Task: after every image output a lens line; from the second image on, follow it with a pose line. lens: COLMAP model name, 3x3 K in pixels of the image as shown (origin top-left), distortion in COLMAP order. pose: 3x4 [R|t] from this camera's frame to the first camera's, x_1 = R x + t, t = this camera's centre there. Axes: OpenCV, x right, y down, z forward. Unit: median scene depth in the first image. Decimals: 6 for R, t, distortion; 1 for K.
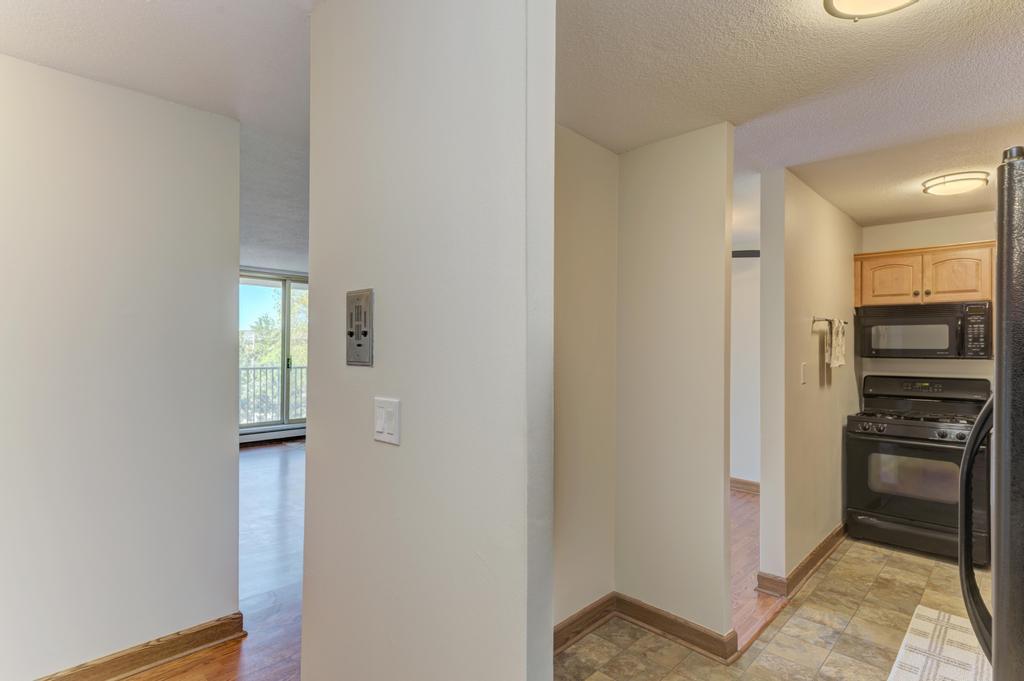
lens RADIAL K [[528.0, 0, 509.8], [0, 528.0, 336.2], [0, 0, 1]] dist [0.017094, -0.001138]
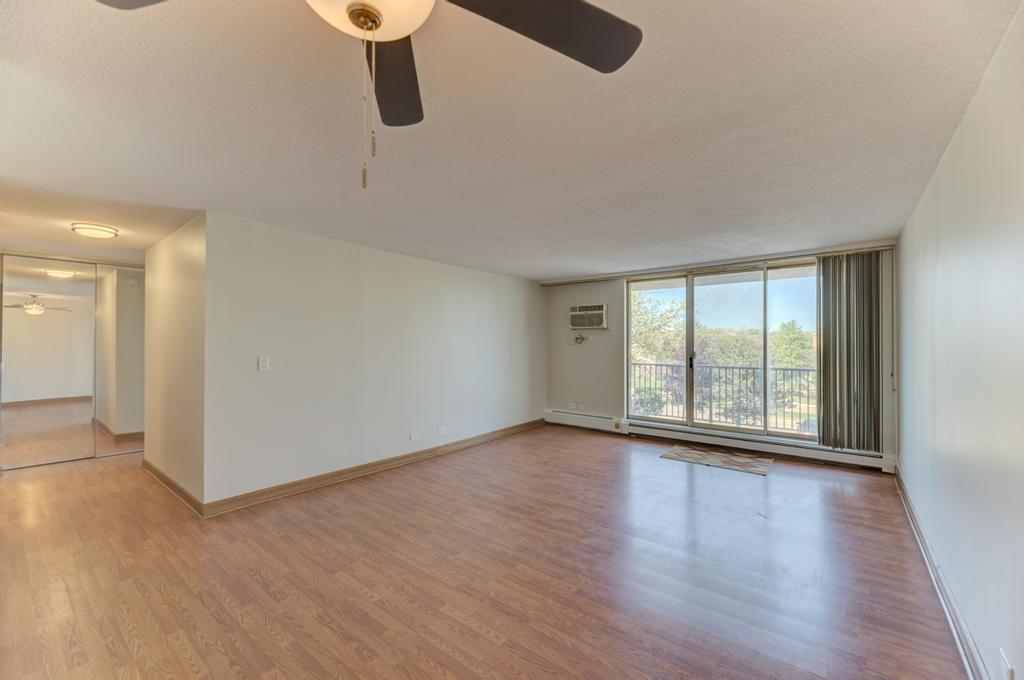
lens RADIAL K [[409.2, 0, 510.4], [0, 409.2, 343.8], [0, 0, 1]] dist [0.017281, -0.000021]
pose [[0.090817, -0.012134, -0.995794, 0.520171], [0.023917, 0.999664, -0.010000, 0.030964], [0.995580, -0.022908, 0.091077, 1.130663]]
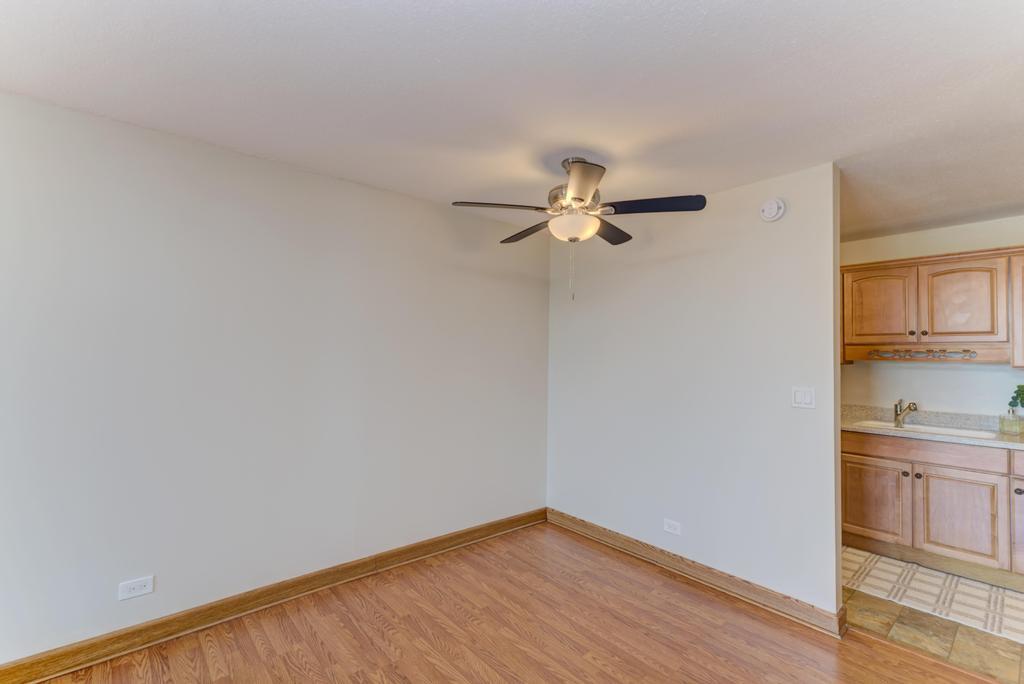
lens RADIAL K [[455.5, 0, 512.0], [0, 455.5, 345.1], [0, 0, 1]] dist [-0.001307, 0.001071]
pose [[0.089422, 0.012157, 0.995920, -0.246475], [-0.034313, 0.999370, -0.009118, 0.016384], [-0.995403, -0.033357, 0.089783, 1.097391]]
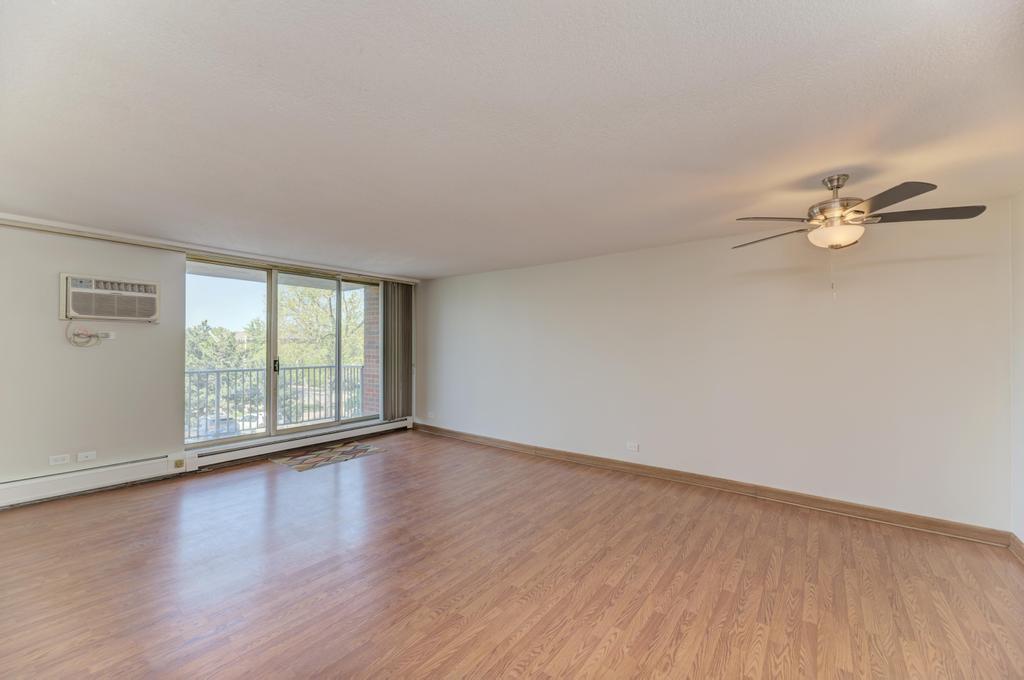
lens RADIAL K [[409.2, 0, 507.4], [0, 409.2, 338.2], [0, 0, 1]] dist [0.017281, -0.000021]
pose [[0.993535, -0.005366, 0.113400, -0.215484], [0.004671, 0.999969, 0.006397, 0.005719], [-0.113431, -0.005826, 0.993529, 0.531175]]
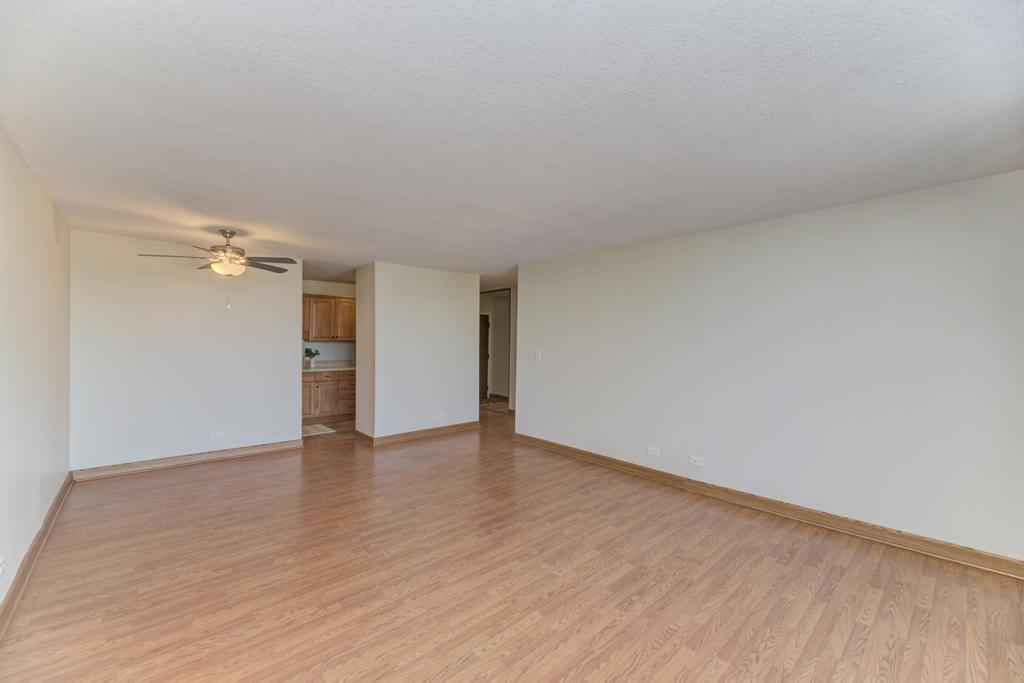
lens RADIAL K [[407.0, 0, 507.9], [0, 407.0, 341.2], [0, 0, 1]] dist [-0.005821, -0.000137]
pose [[-0.997663, -0.018600, 0.065752, -0.375766], [-0.019953, 0.999601, -0.019995, 0.034639], [-0.065354, -0.021260, -0.997636, 1.982995]]
